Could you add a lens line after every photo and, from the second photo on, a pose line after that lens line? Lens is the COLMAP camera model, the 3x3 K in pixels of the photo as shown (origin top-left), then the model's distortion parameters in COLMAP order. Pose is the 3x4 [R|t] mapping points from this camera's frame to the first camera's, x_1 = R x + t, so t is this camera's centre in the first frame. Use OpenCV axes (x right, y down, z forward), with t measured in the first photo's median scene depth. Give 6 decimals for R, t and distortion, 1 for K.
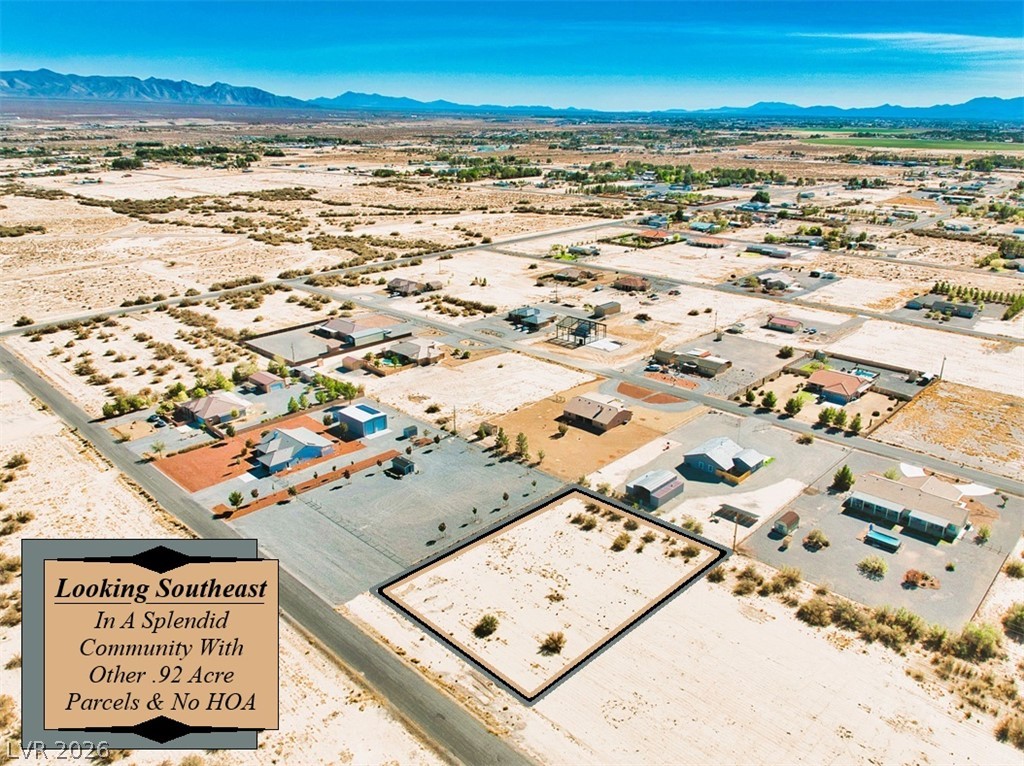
lens RADIAL K [[700.7, 0, 517.1], [0, 700.7, 476.6], [0, 0, 1]] dist [-0.026018, -0.010974]
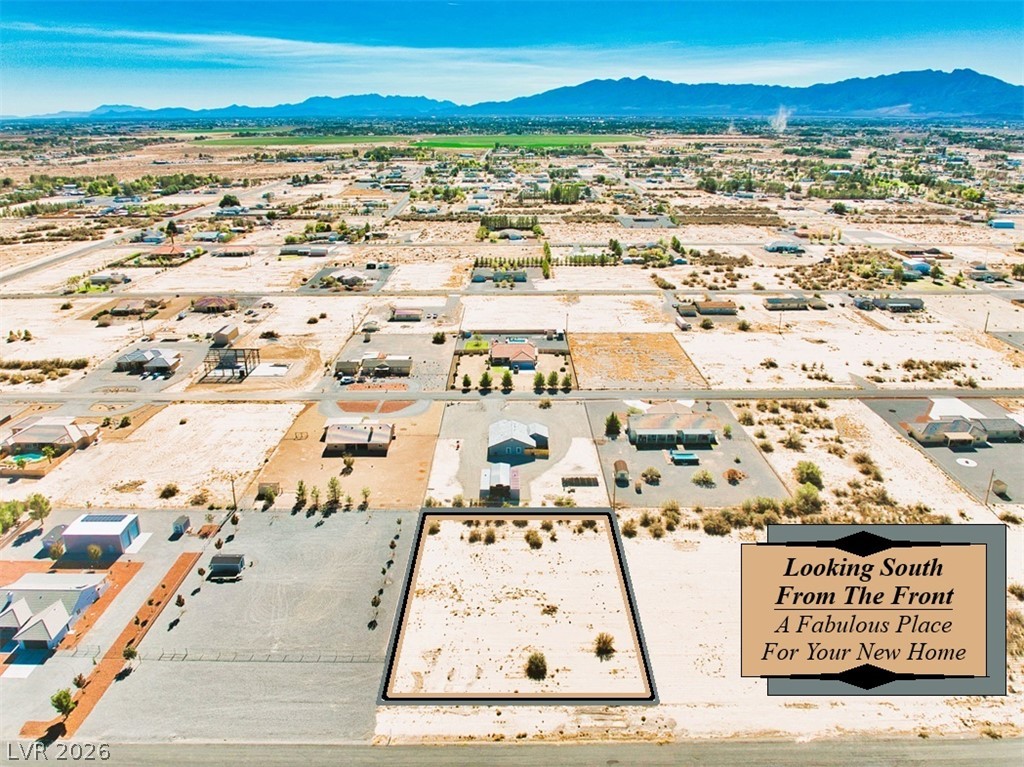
lens RADIAL K [[700.7, 0, 517.1], [0, 700.7, 477.1], [0, 0, 1]] dist [-0.026018, -0.010974]
pose [[0.715654, -0.317630, 0.622053, -0.151770], [0.318345, 0.941062, 0.114274, -0.036641], [-0.621687, 0.116247, 0.774591, 0.073558]]
